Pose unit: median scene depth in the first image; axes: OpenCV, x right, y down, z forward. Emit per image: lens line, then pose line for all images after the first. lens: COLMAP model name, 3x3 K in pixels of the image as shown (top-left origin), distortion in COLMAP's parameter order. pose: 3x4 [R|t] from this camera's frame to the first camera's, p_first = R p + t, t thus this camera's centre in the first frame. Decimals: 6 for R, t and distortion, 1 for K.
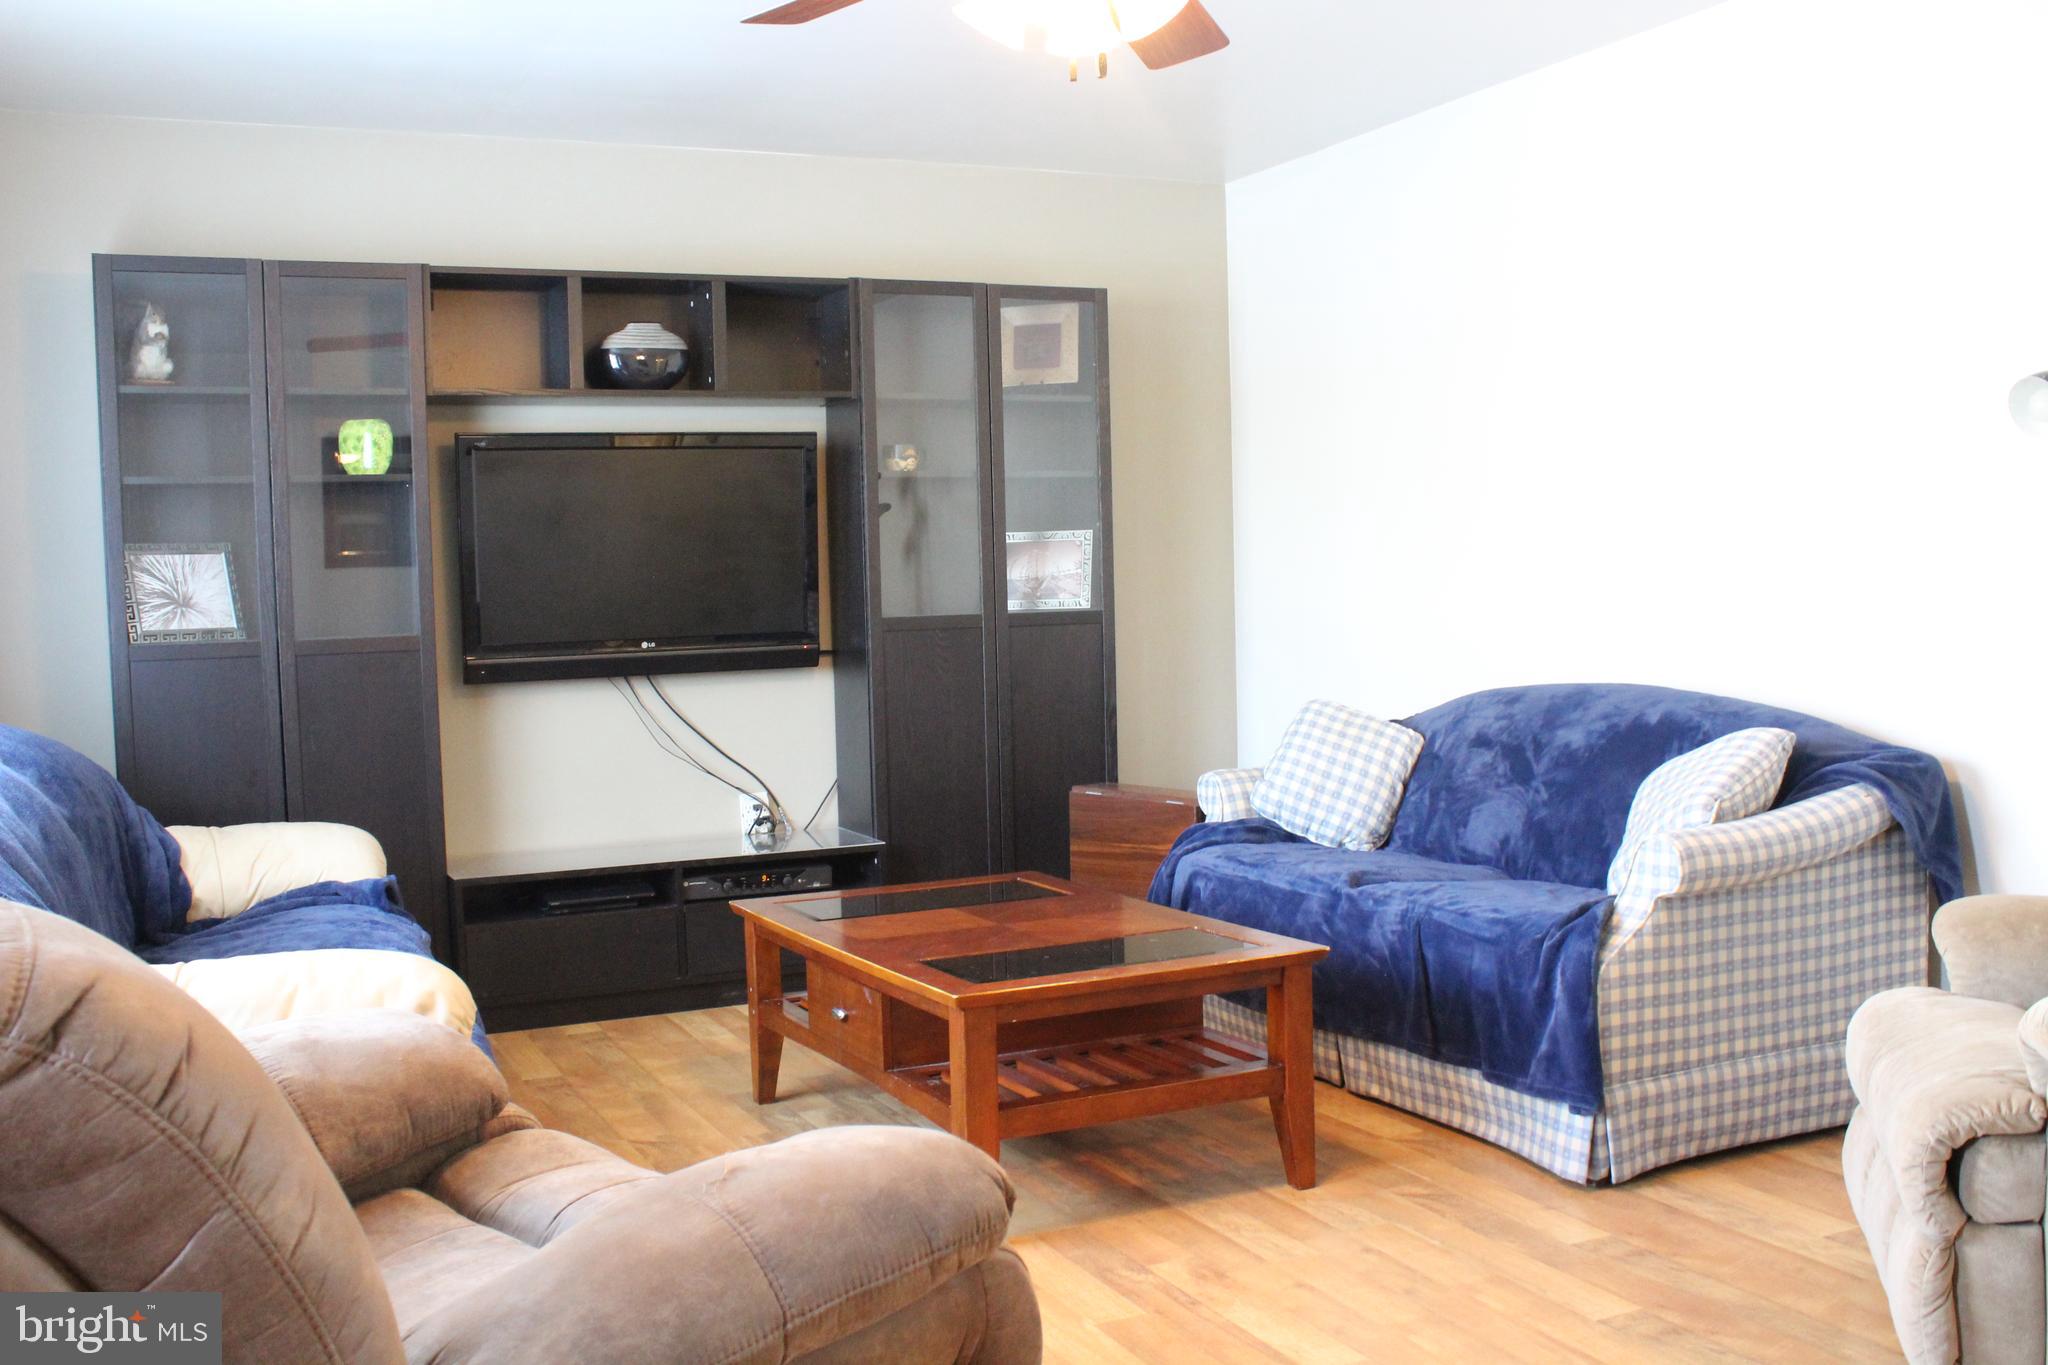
lens RADIAL K [[1964.3, 0, 1007.0], [0, 1964.3, 677.9], [0, 0, 1]] dist [-0.061927, 0.000000]
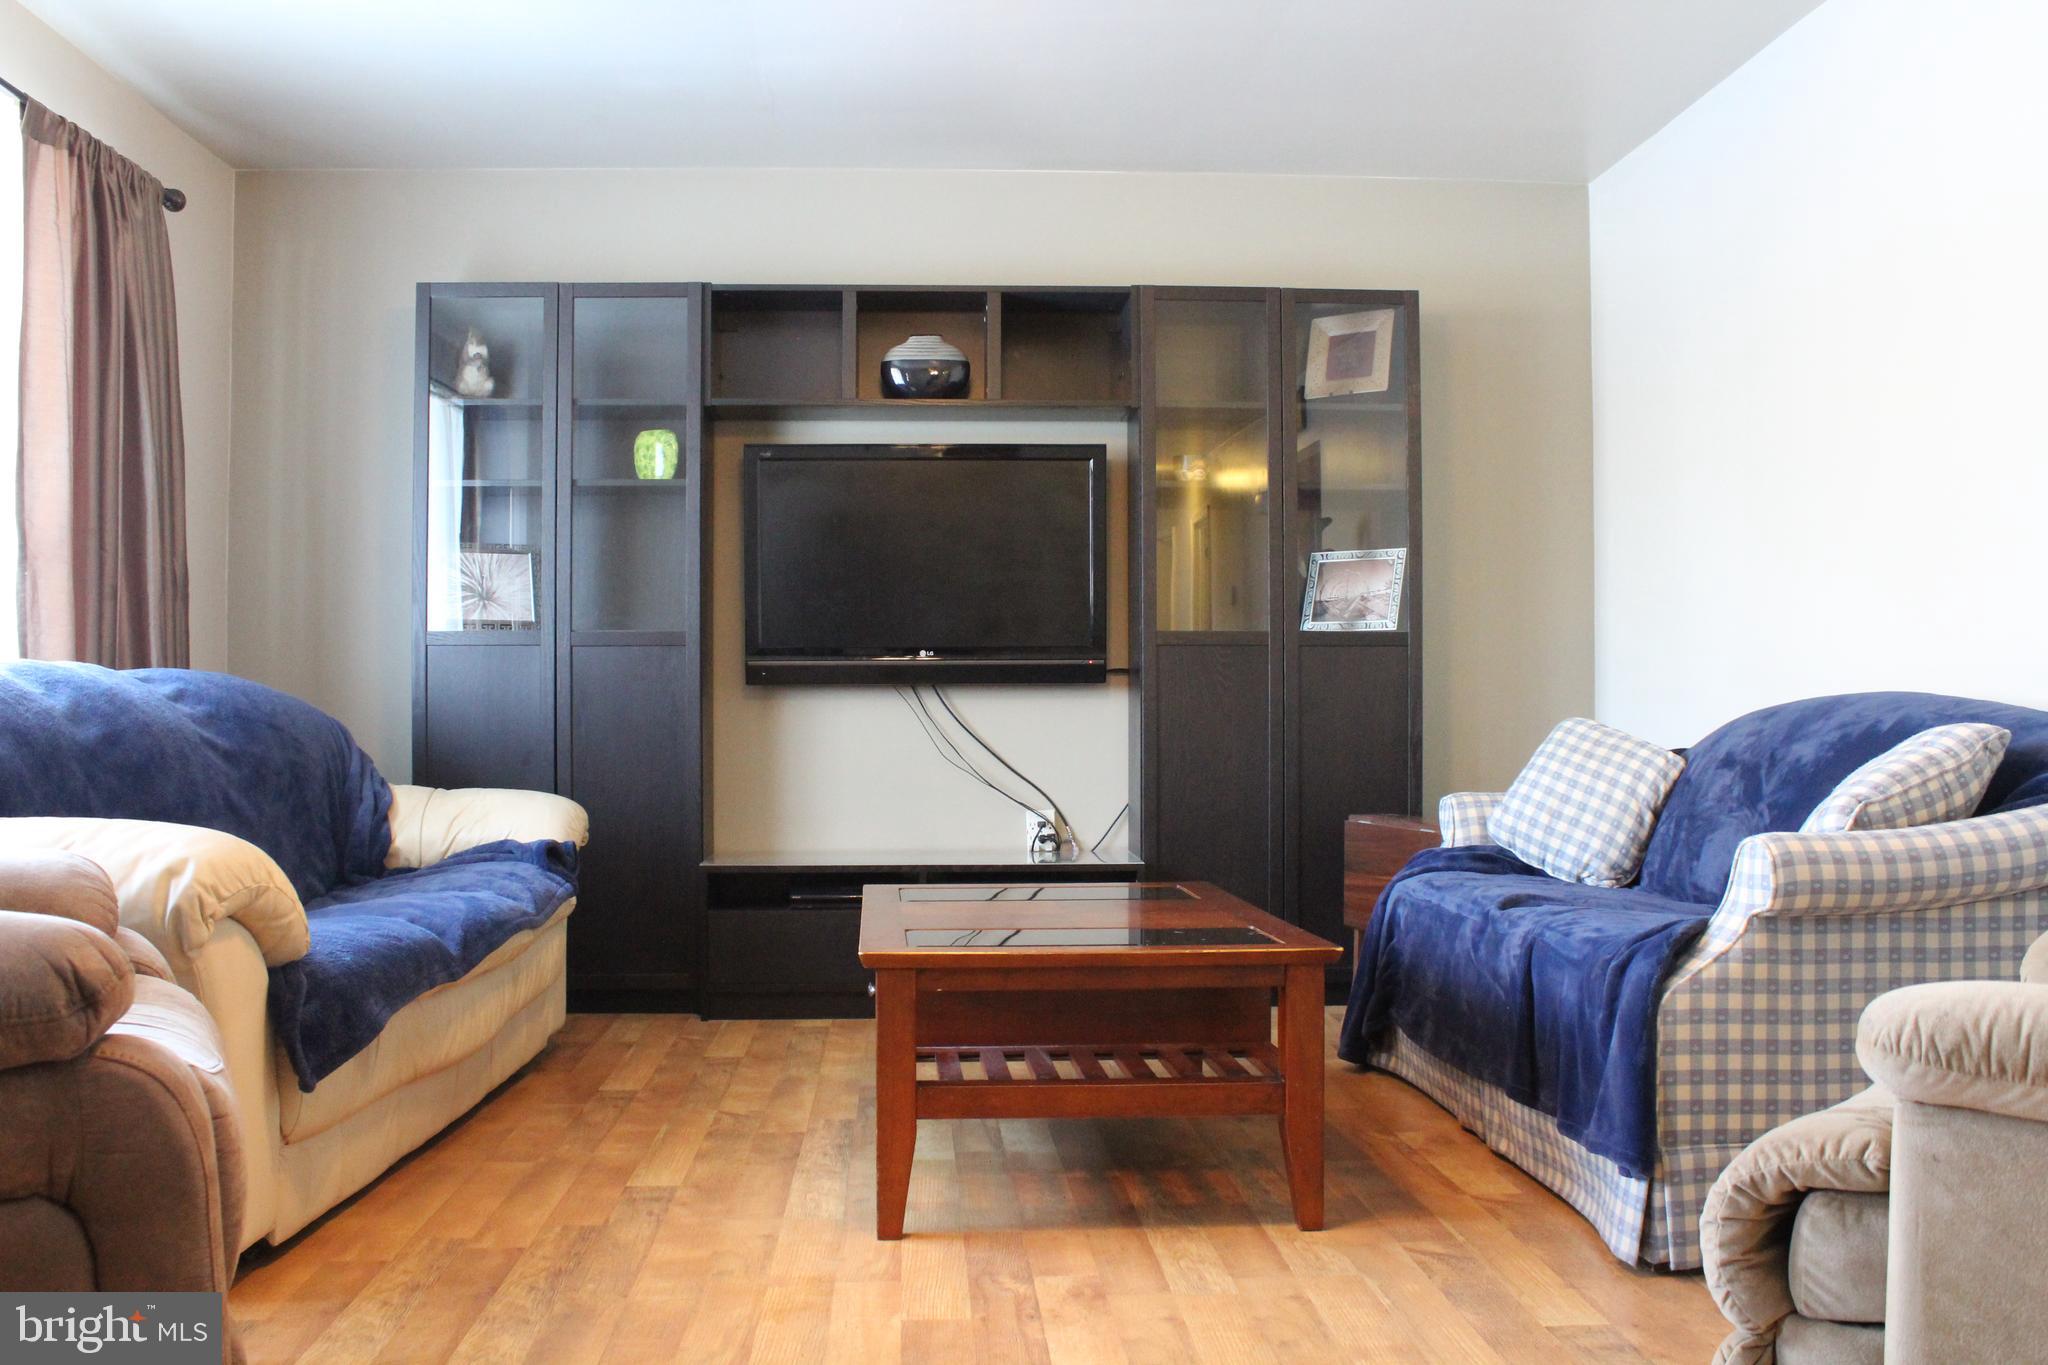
lens RADIAL K [[1873.5, 0, 1020.4], [0, 1873.5, 681.6], [0, 0, 1]] dist [-0.066627, 0.000000]
pose [[0.929953, 0.020708, -0.367094, 0.241319], [-0.042575, 0.997761, -0.051570, 0.050326], [0.365204, 0.063587, 0.928753, 0.132505]]
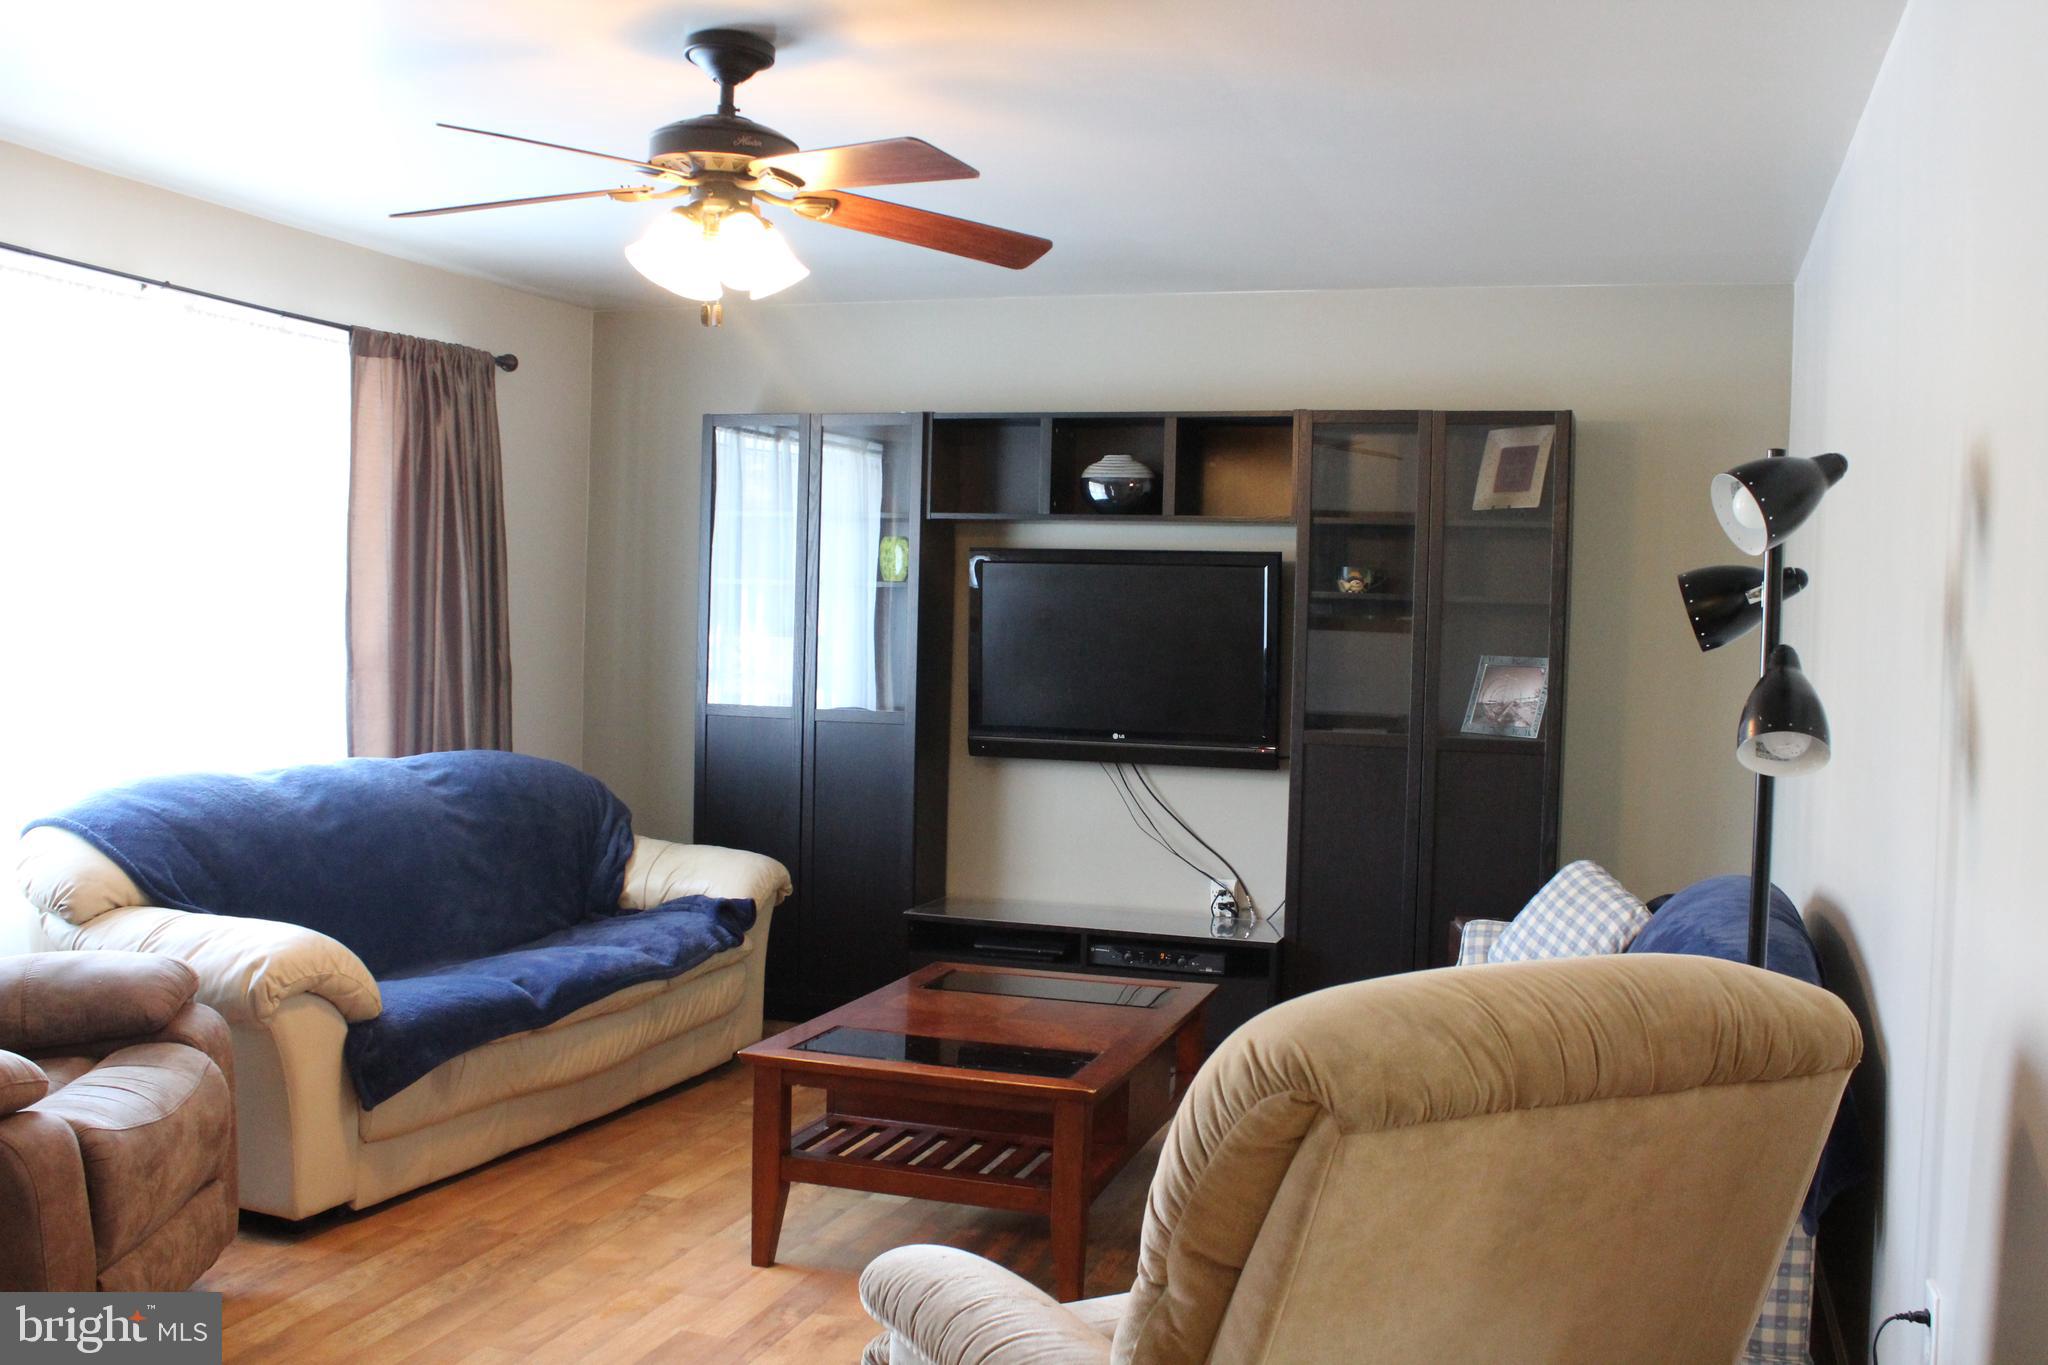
lens RADIAL K [[1964.3, 0, 1016.4], [0, 1964.3, 684.5], [0, 0, 1]] dist [-0.061927, 0.000000]
pose [[0.728053, 0.073910, -0.681524, 0.608561], [-0.083814, 0.996309, 0.018513, -0.069776], [0.680378, 0.043643, 0.731561, 0.137910]]
